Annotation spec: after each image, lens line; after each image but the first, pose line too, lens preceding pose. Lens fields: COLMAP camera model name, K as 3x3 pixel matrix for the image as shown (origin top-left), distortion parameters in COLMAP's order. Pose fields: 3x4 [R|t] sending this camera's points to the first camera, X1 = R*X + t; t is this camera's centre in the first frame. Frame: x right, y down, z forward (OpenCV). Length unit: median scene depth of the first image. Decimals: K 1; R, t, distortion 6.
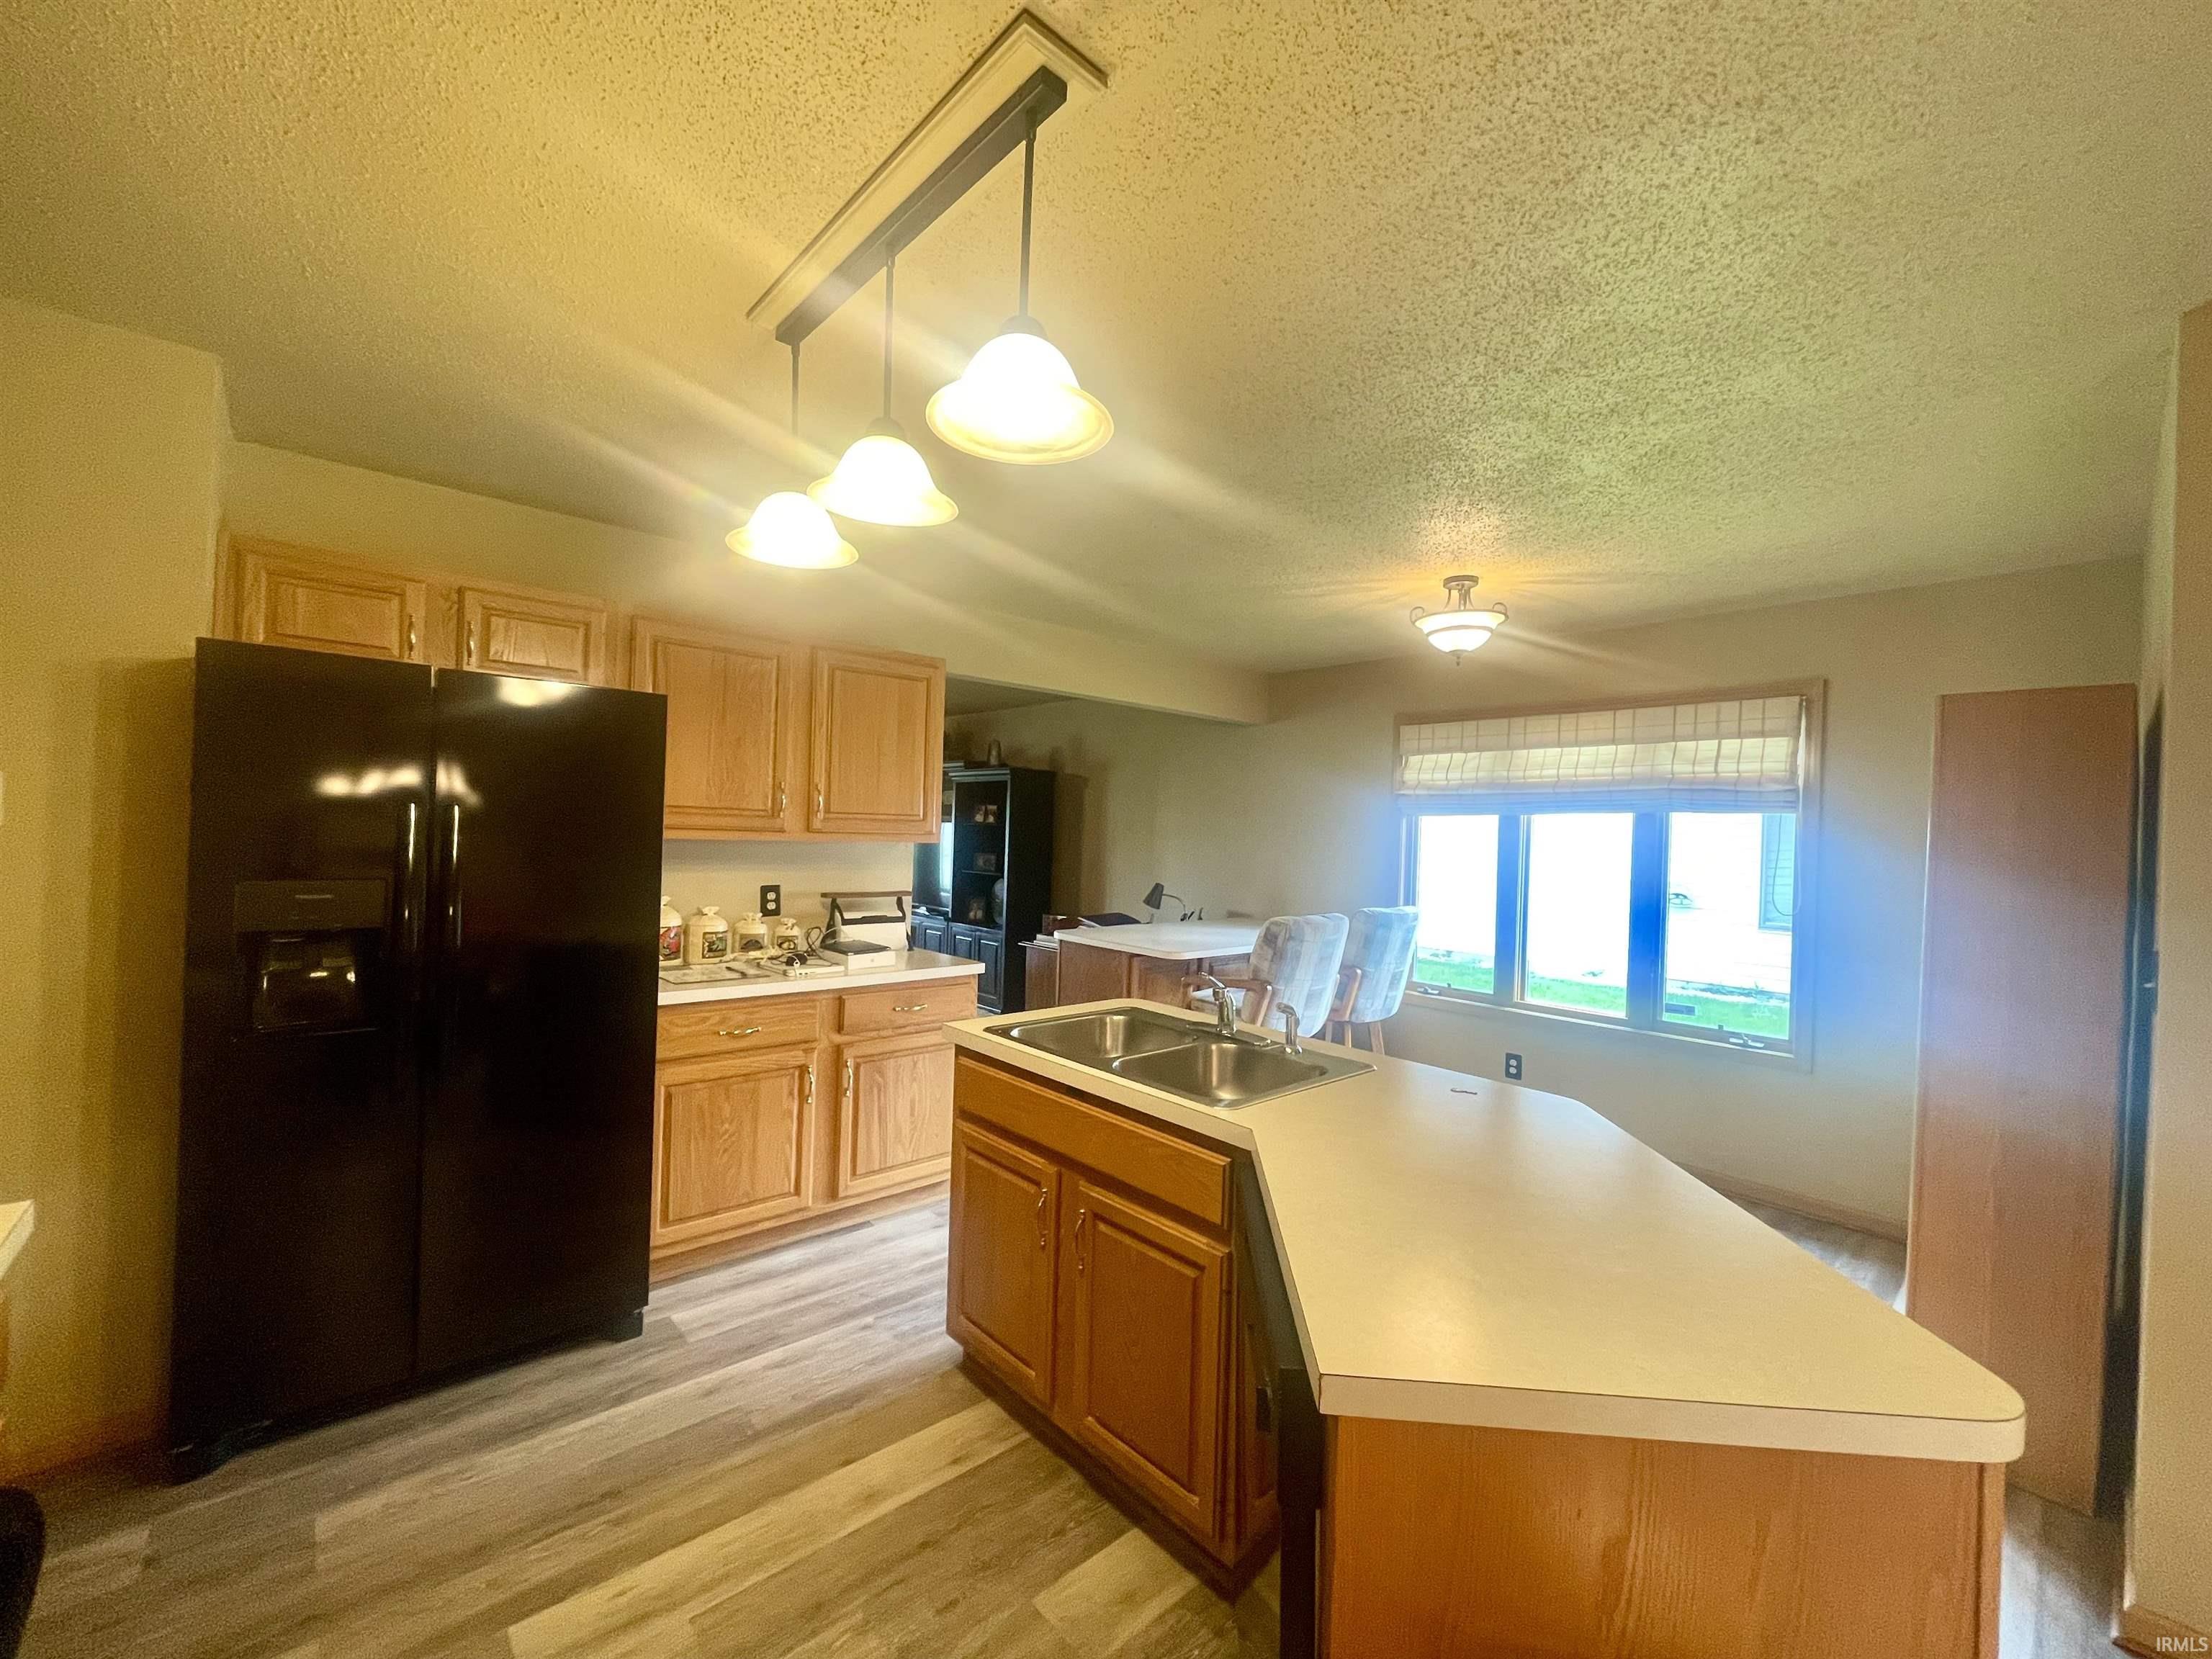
lens RADIAL K [[891.8, 0, 1108.0], [0, 891.8, 830.7], [0, 0, 1]] dist [-0.000335, -0.000907]
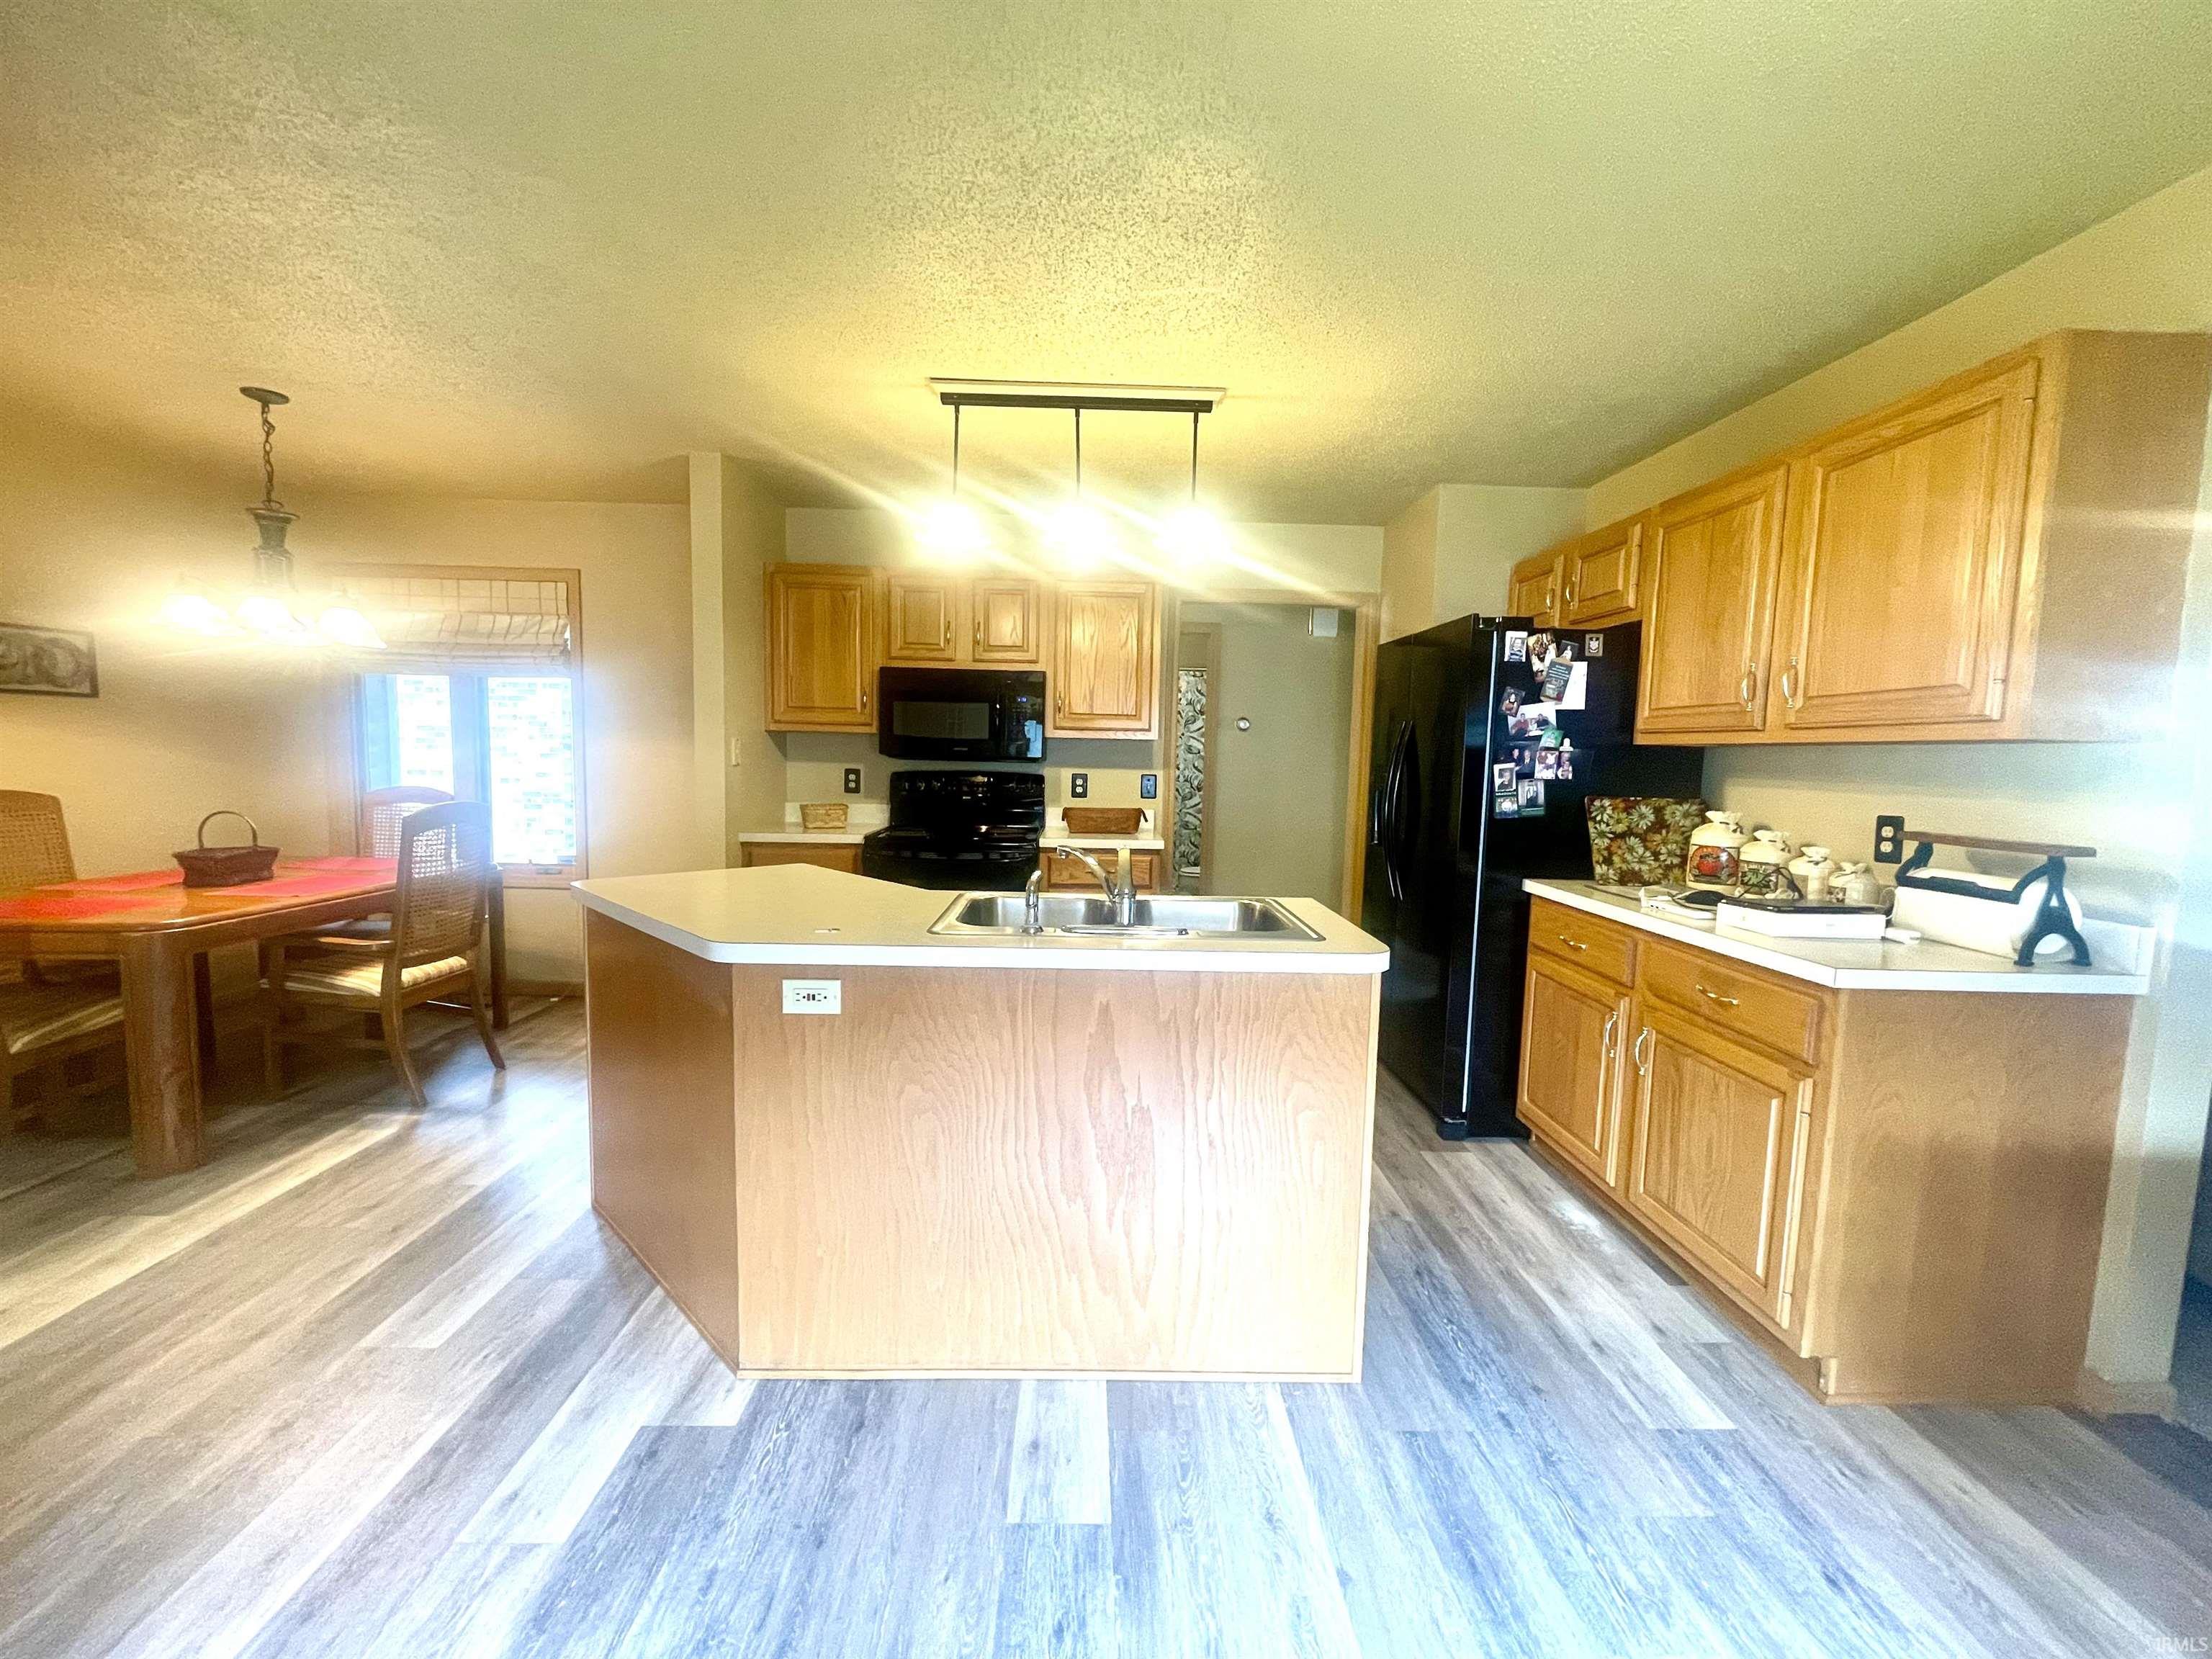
lens RADIAL K [[891.8, 0, 1108.0], [0, 891.8, 830.7], [0, 0, 1]] dist [-0.000335, -0.000907]
pose [[-0.650346, 0.013236, -0.759523, 0.529964], [-0.047446, 0.997188, 0.058003, 0.063654], [0.758155, 0.073758, -0.647890, 1.046049]]
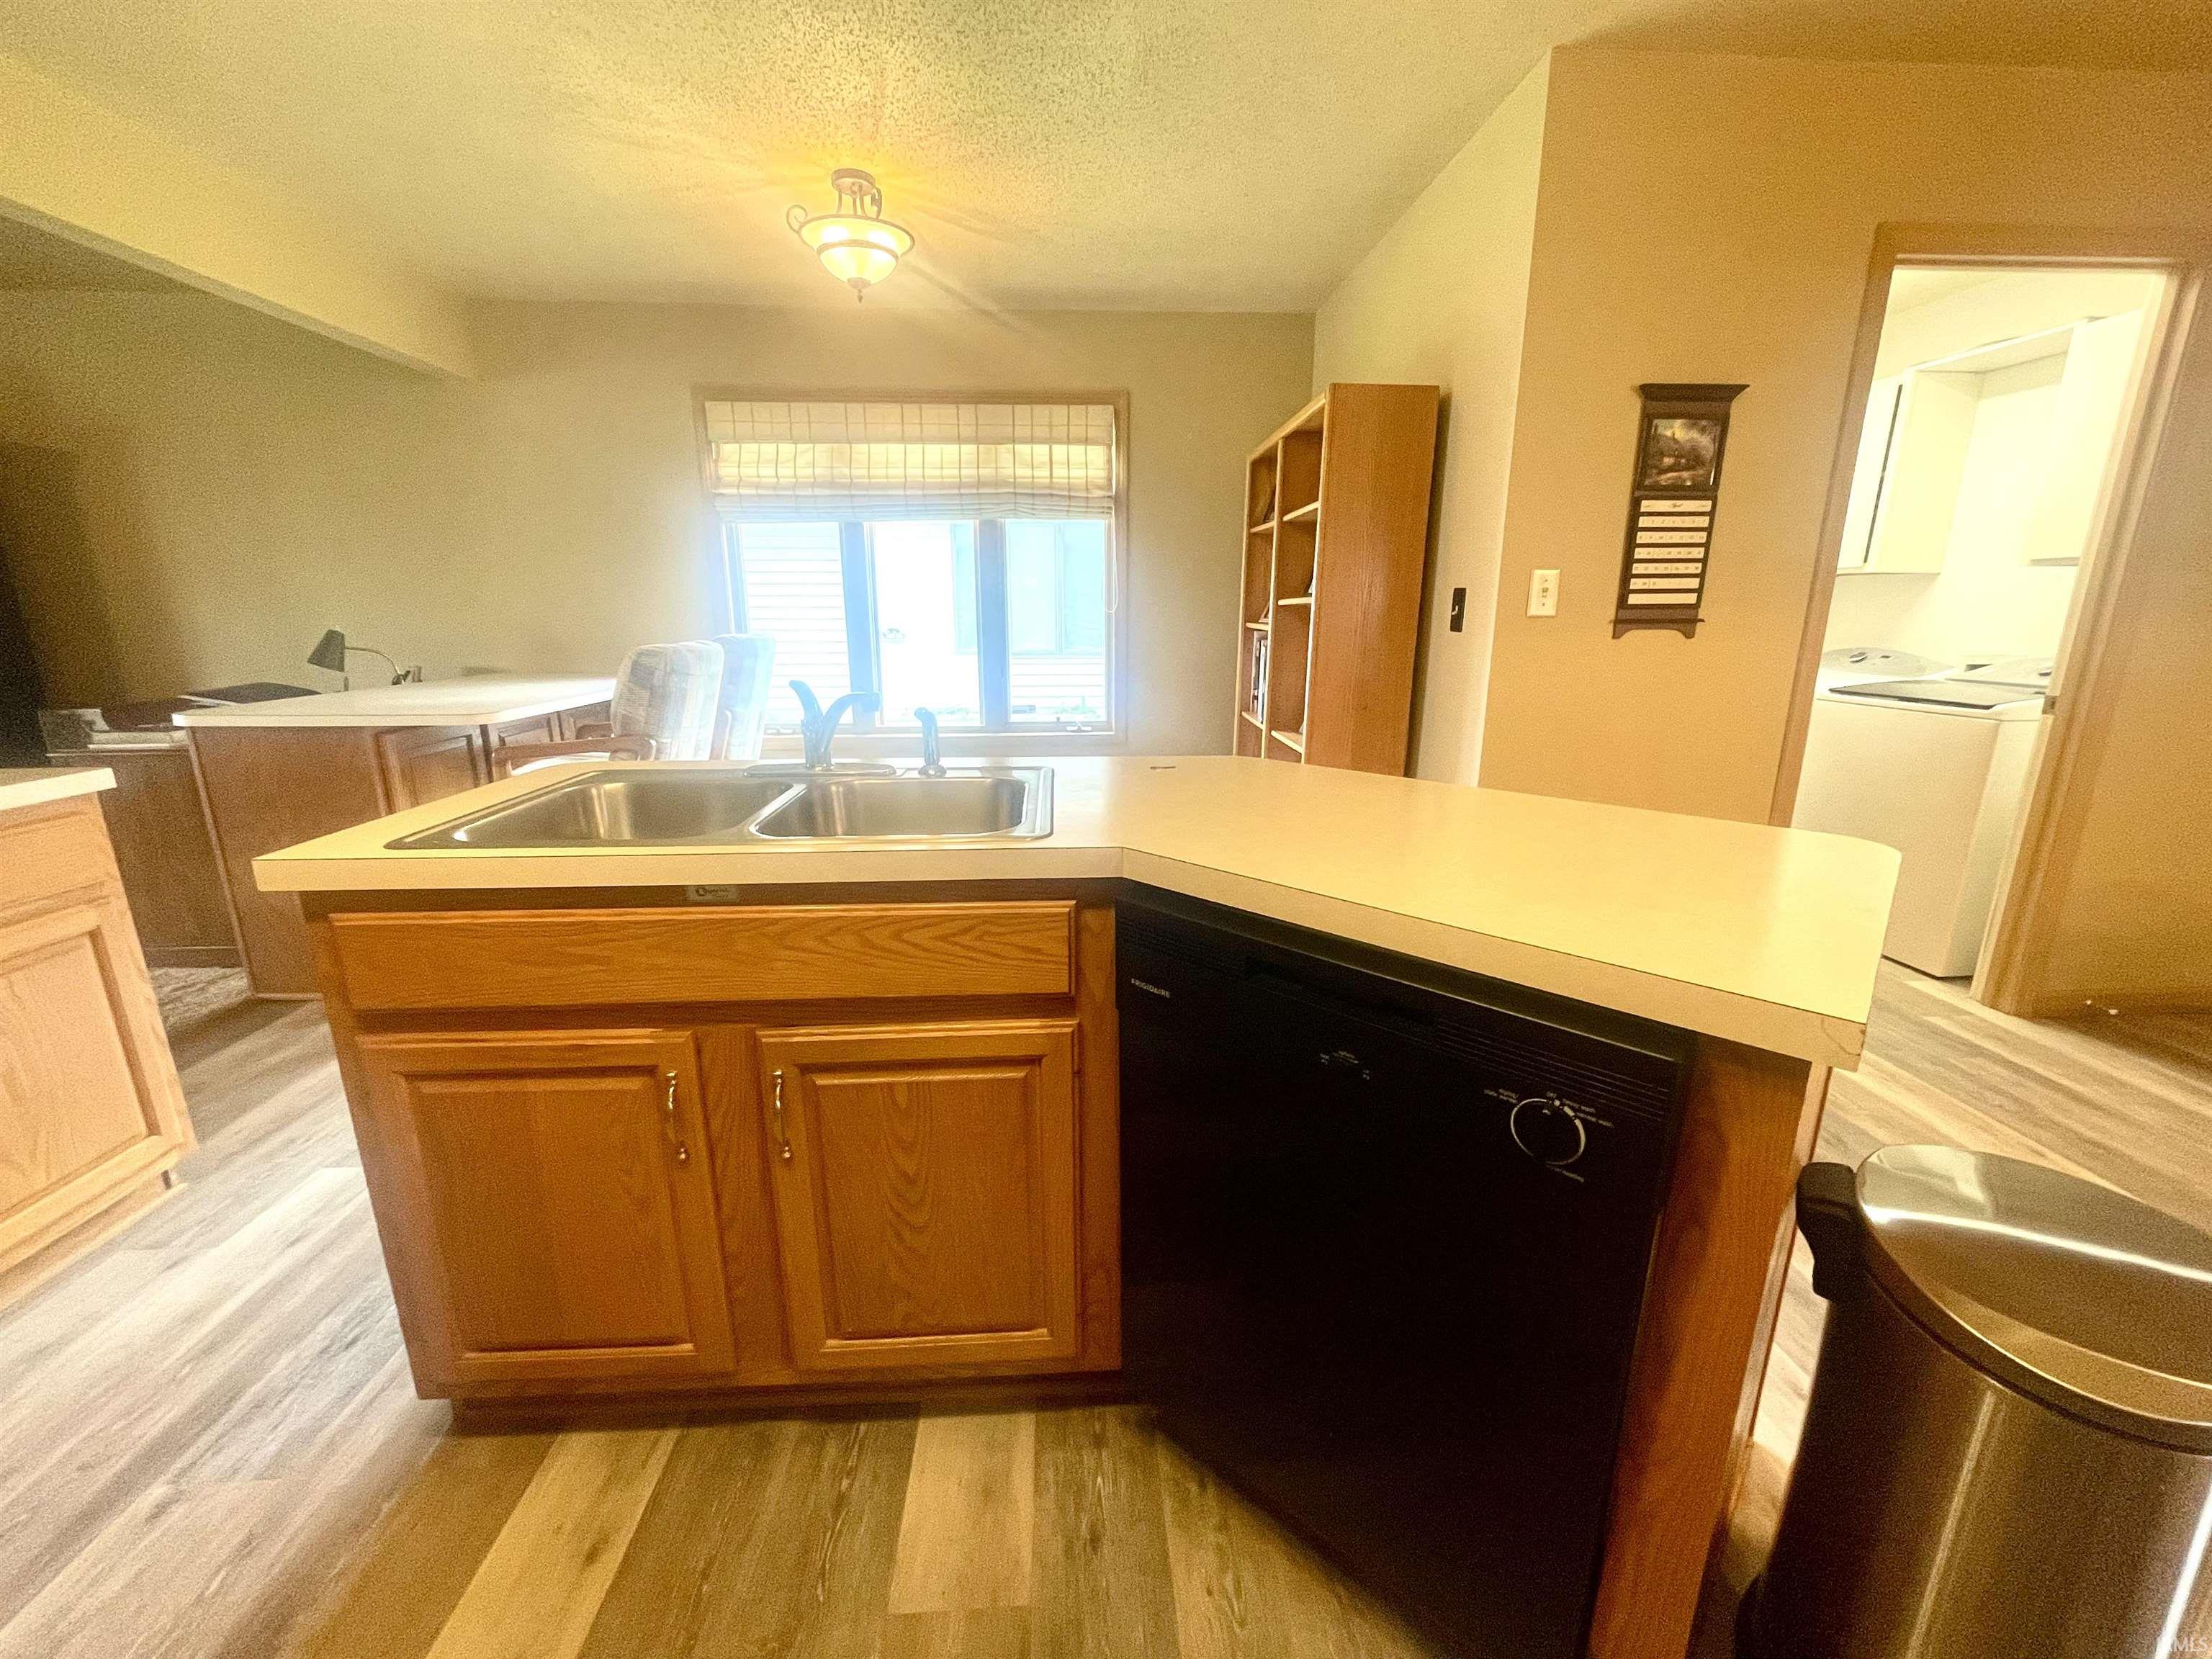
lens RADIAL K [[891.8, 0, 1108.0], [0, 891.8, 830.7], [0, 0, 1]] dist [-0.000335, -0.000907]
pose [[0.626320, -0.219923, 0.747902, -0.174555], [0.019004, 0.963404, 0.267378, 0.063248], [-0.779334, -0.153251, 0.607579, 0.276334]]
